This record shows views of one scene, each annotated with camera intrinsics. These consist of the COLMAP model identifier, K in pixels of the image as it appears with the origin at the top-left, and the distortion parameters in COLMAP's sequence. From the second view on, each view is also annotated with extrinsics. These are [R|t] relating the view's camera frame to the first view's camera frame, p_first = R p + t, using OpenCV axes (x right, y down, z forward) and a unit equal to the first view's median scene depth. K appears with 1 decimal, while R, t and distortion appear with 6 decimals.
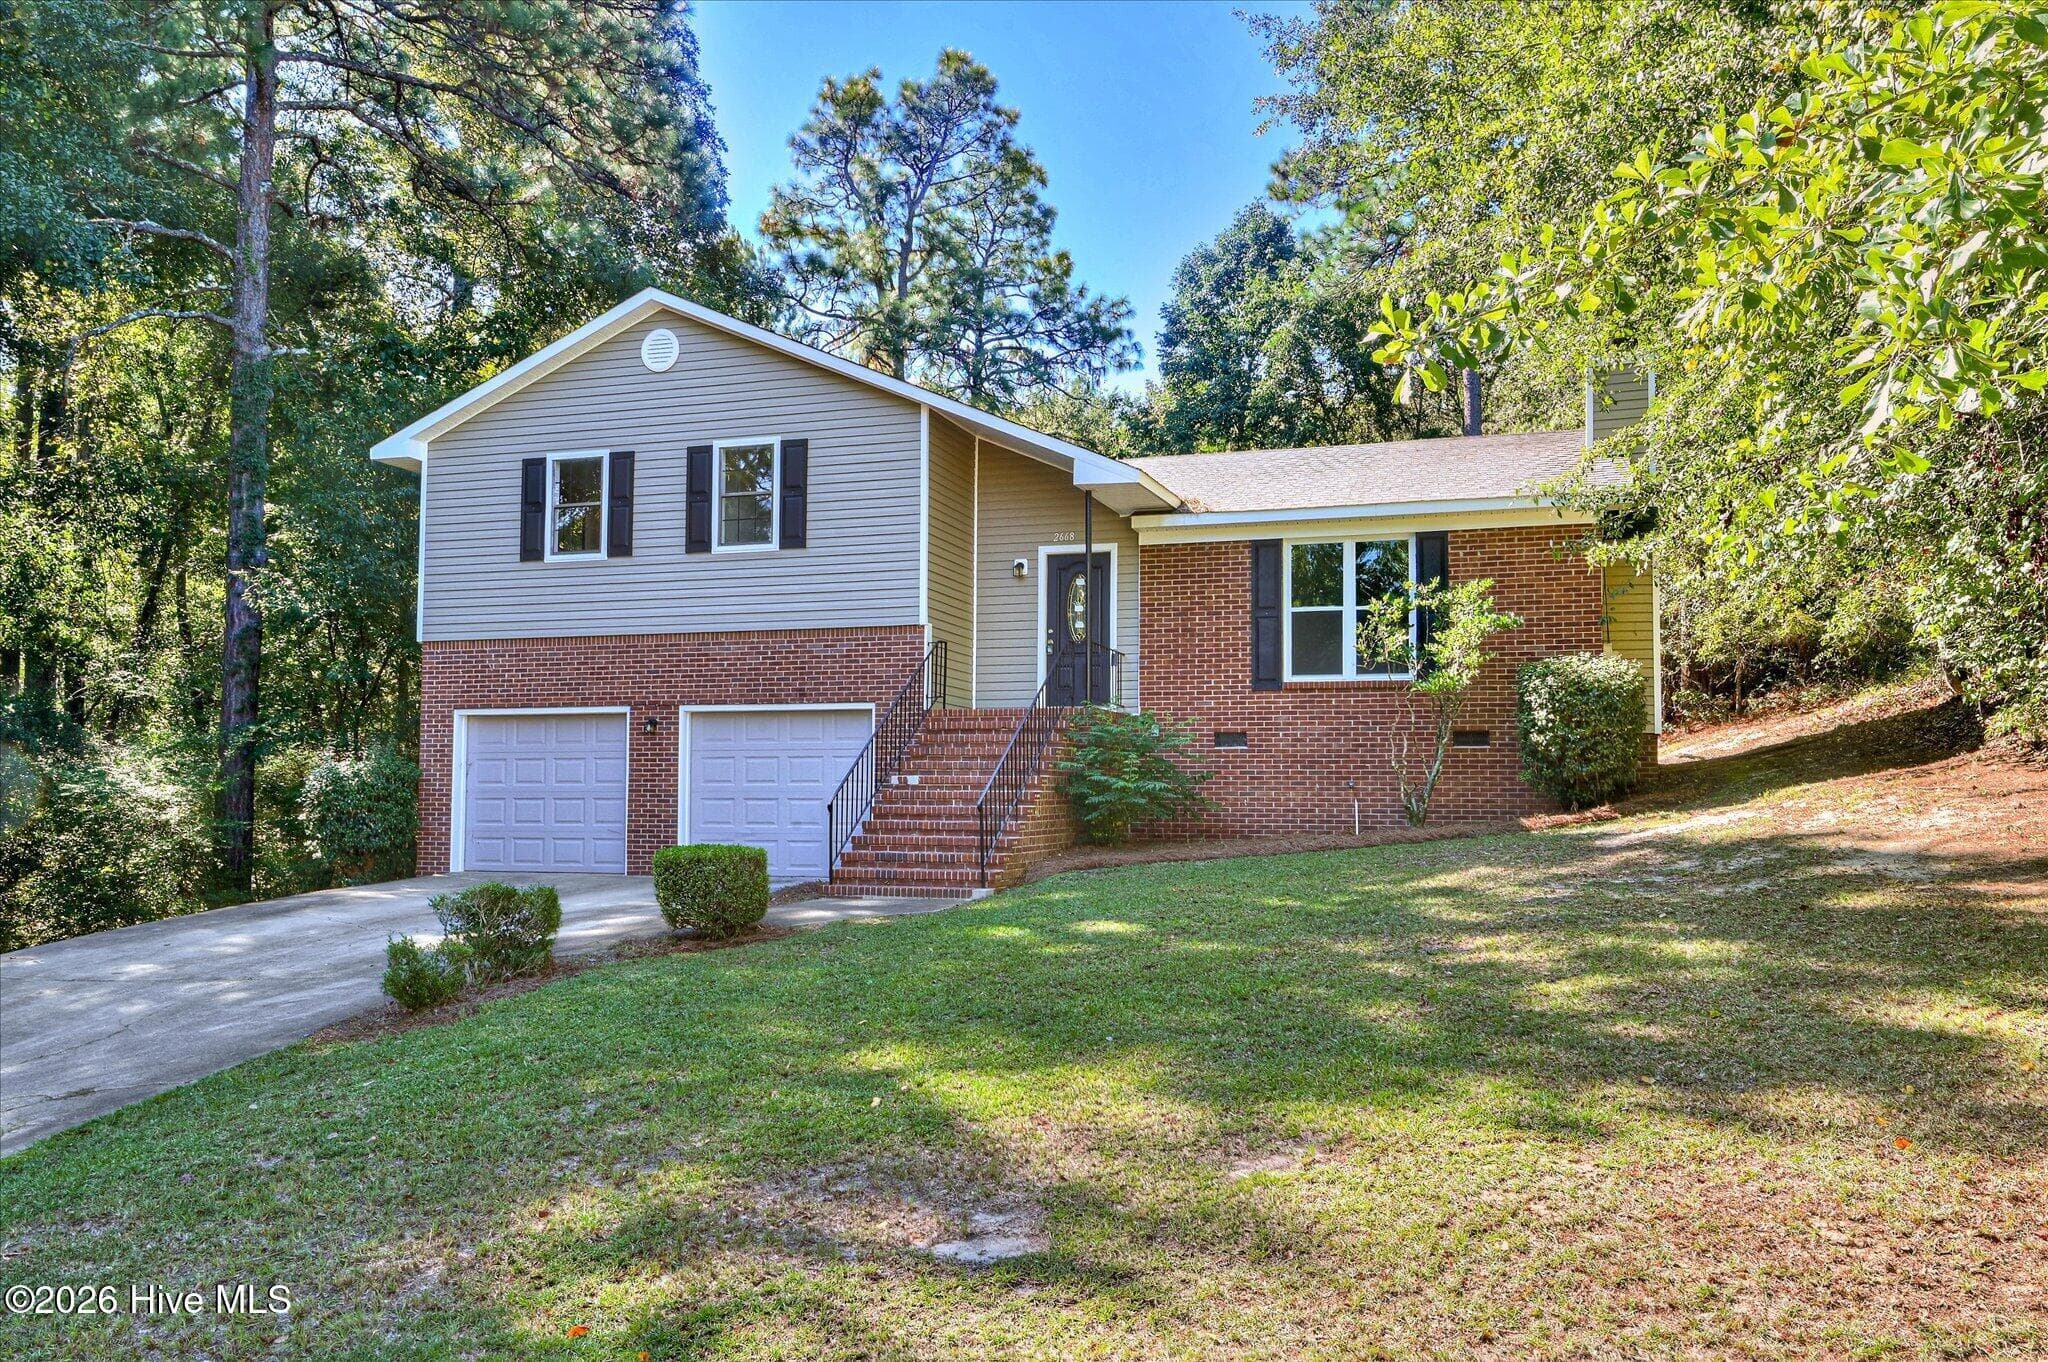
lens RADIAL K [[1727.4, 0, 979.4], [0, 1727.4, 726.2], [0, 0, 1]] dist [-0.002316, 0.001176]
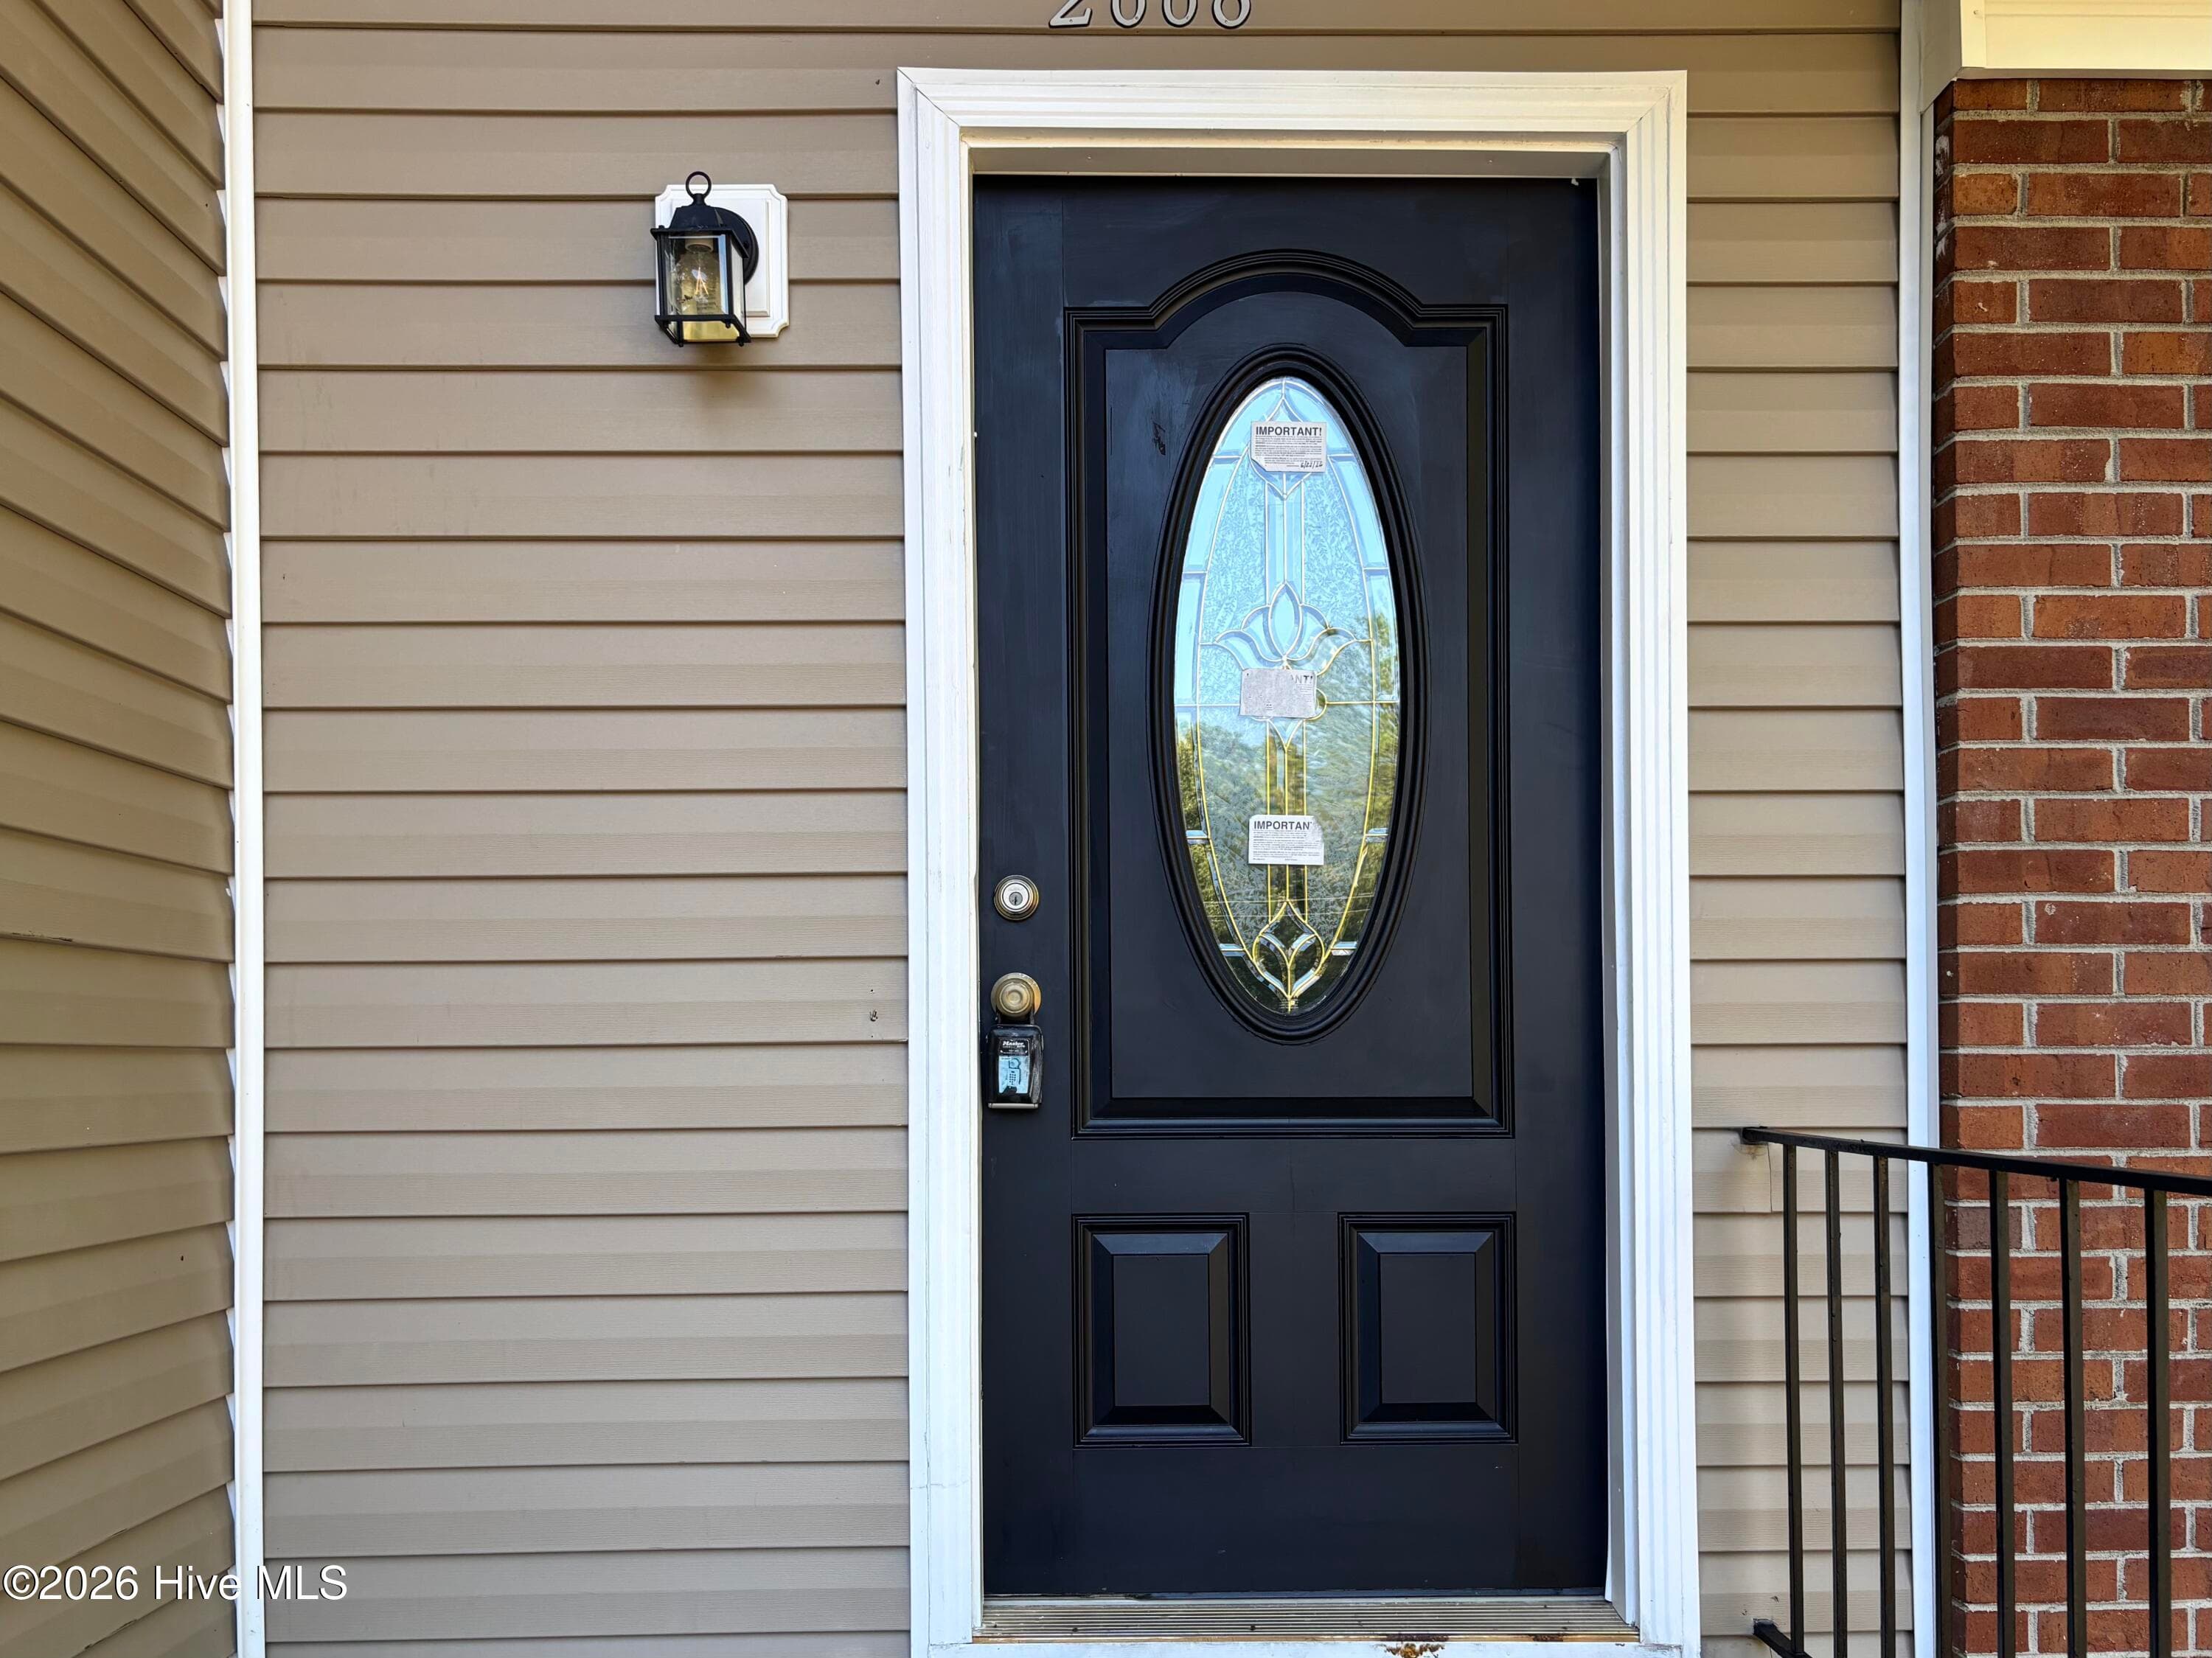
lens RADIAL K [[1084.7, 0, 1106.0], [0, 1084.7, 829.0], [0, 0, 1]] dist [-0.000453, -0.000104]
pose [[0.934153, -0.014194, 0.356591, 0.022517], [-0.004355, 0.998681, 0.051162, -0.062712], [-0.356847, -0.049346, 0.932859, 0.941638]]
